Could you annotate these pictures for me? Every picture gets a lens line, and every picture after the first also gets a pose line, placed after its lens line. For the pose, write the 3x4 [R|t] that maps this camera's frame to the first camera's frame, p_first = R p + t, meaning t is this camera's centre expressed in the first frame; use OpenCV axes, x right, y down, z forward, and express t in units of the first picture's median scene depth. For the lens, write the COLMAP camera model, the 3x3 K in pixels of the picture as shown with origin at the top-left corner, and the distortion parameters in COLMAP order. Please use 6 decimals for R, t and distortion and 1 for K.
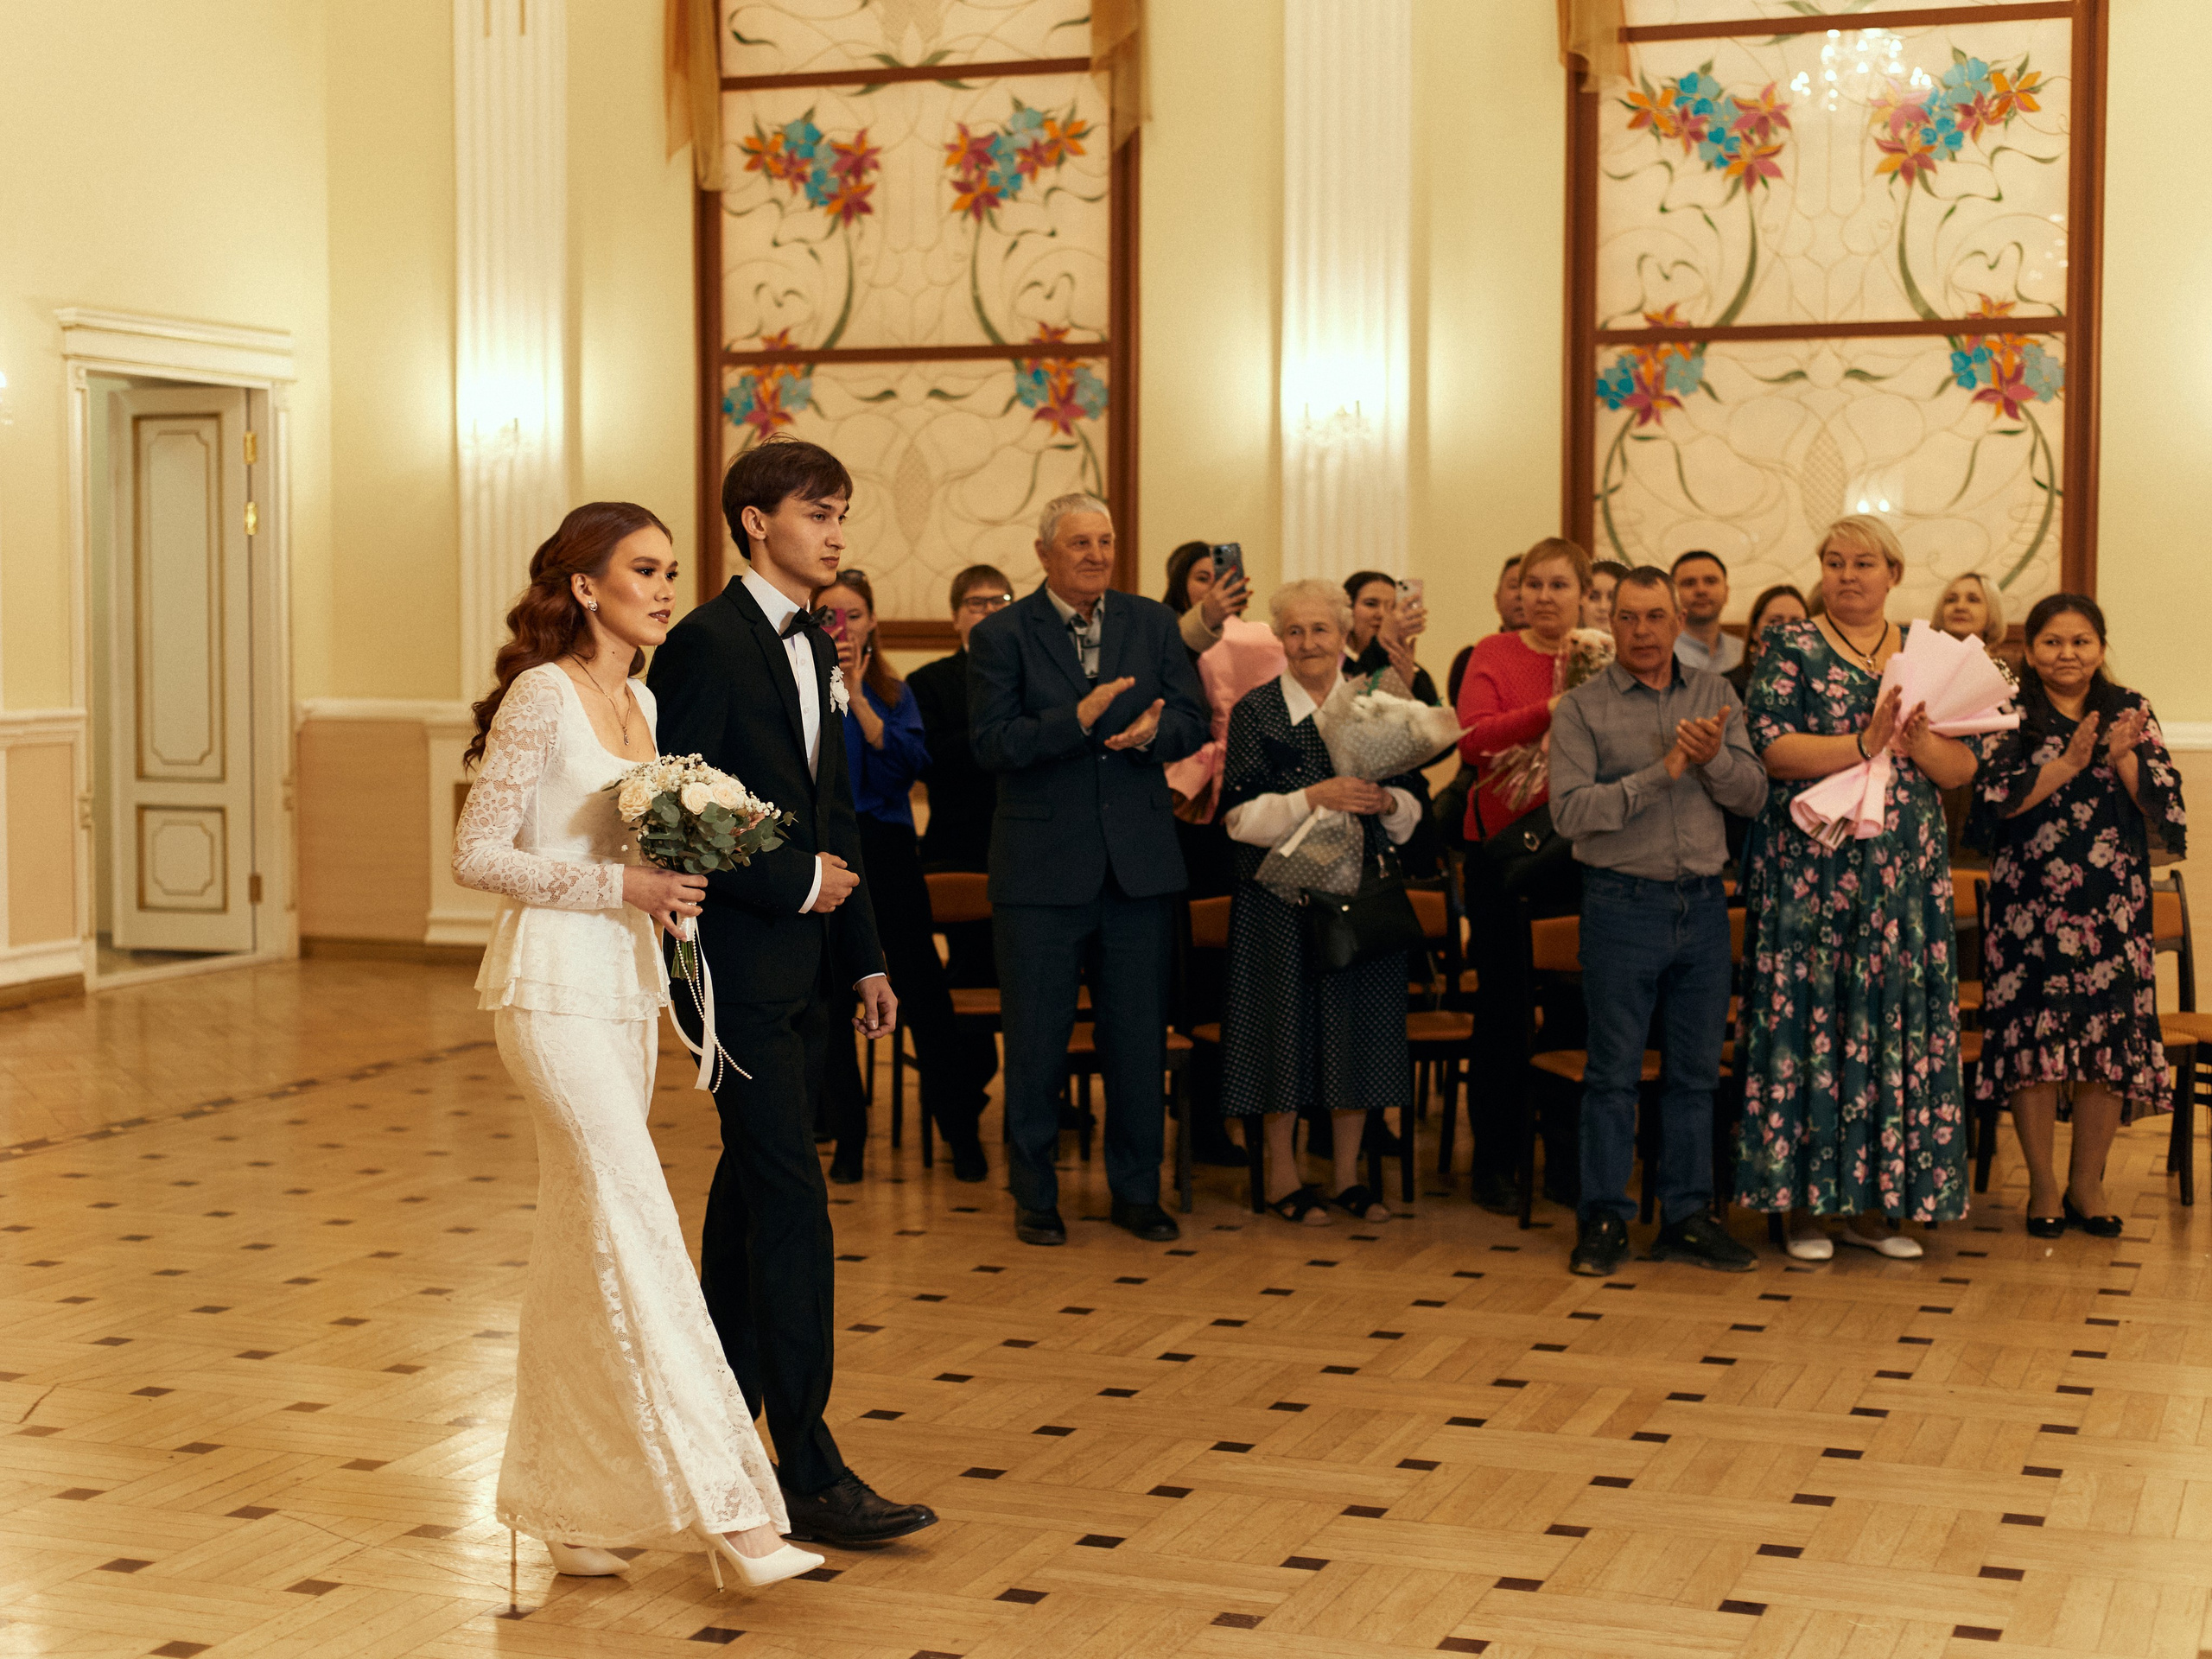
lens RADIAL K [[3122.3, 0, 1106.3], [0, 3122.3, 827.3], [0, 0, 1]] dist [0.017011, 0.000000]
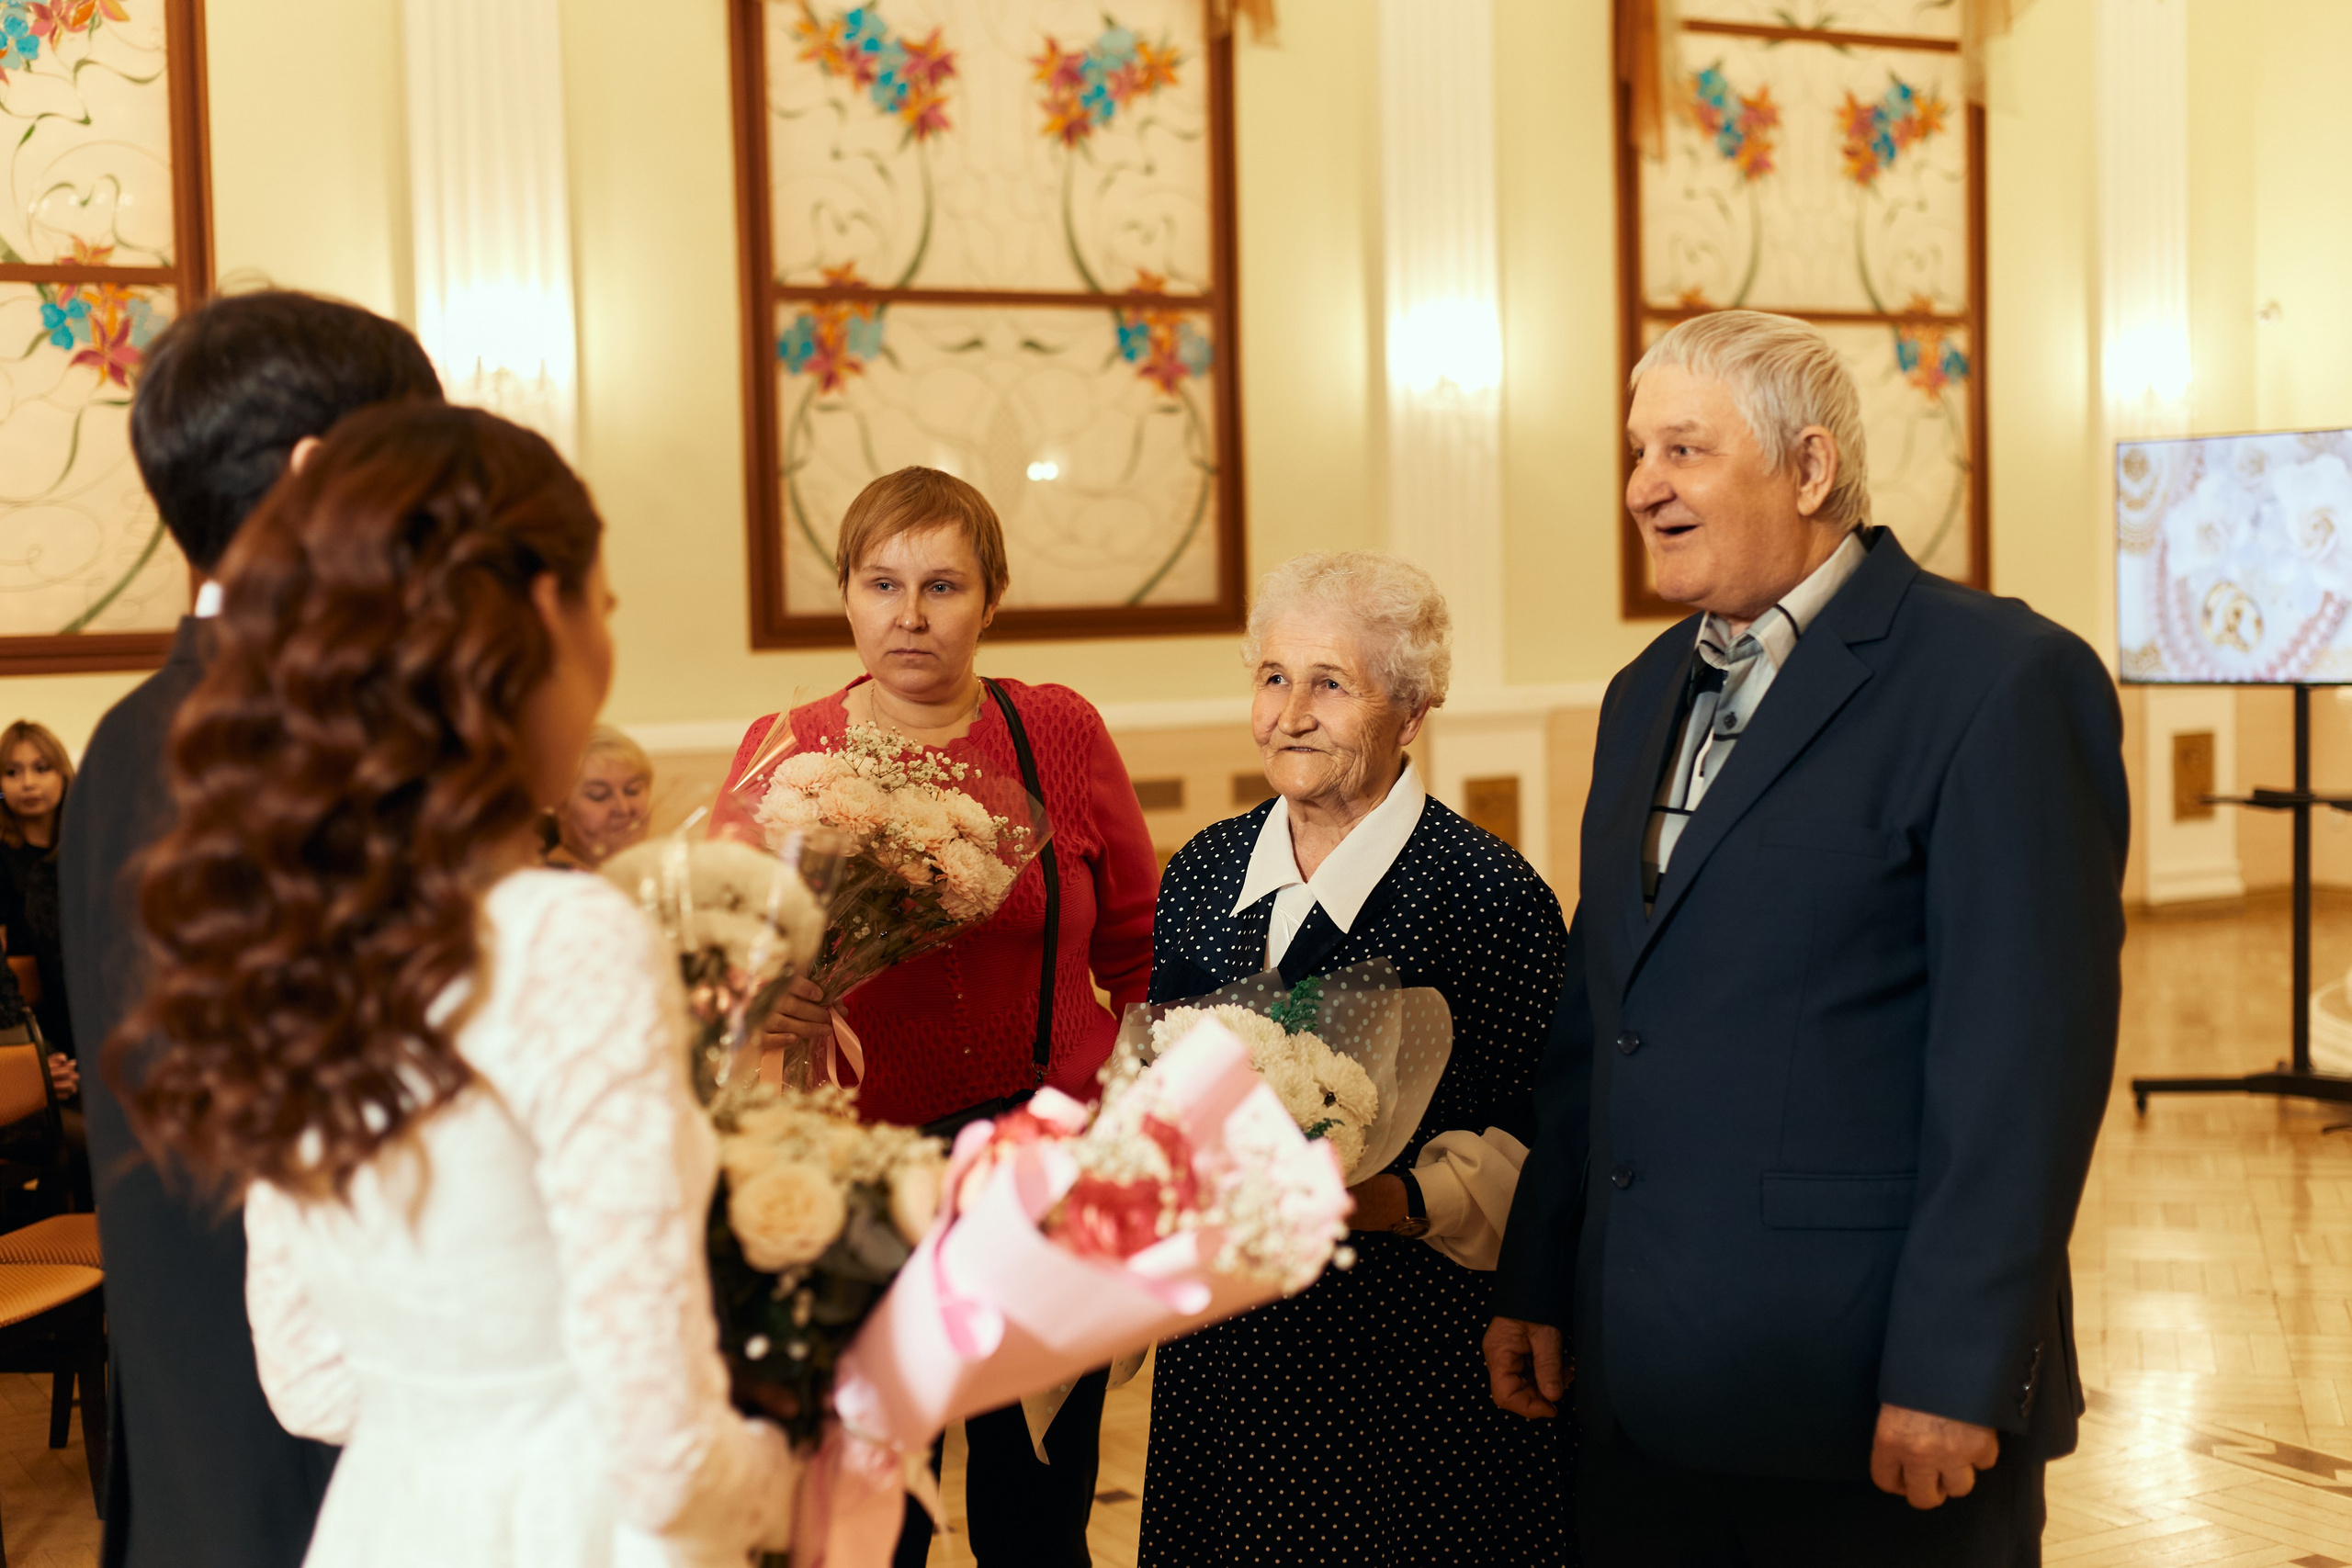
lens RADIAL K [[4040.9, 0, 1175.4], [0, 4040.9, 786.6], [0, 0, 1]] dist [0.001953, 0.000000]
pose [[0.609250, -0.055588, 0.791027, -0.890116], [0.081340, 0.996659, 0.007391, -0.022441], [-0.788796, 0.059839, 0.611736, 0.289569]]
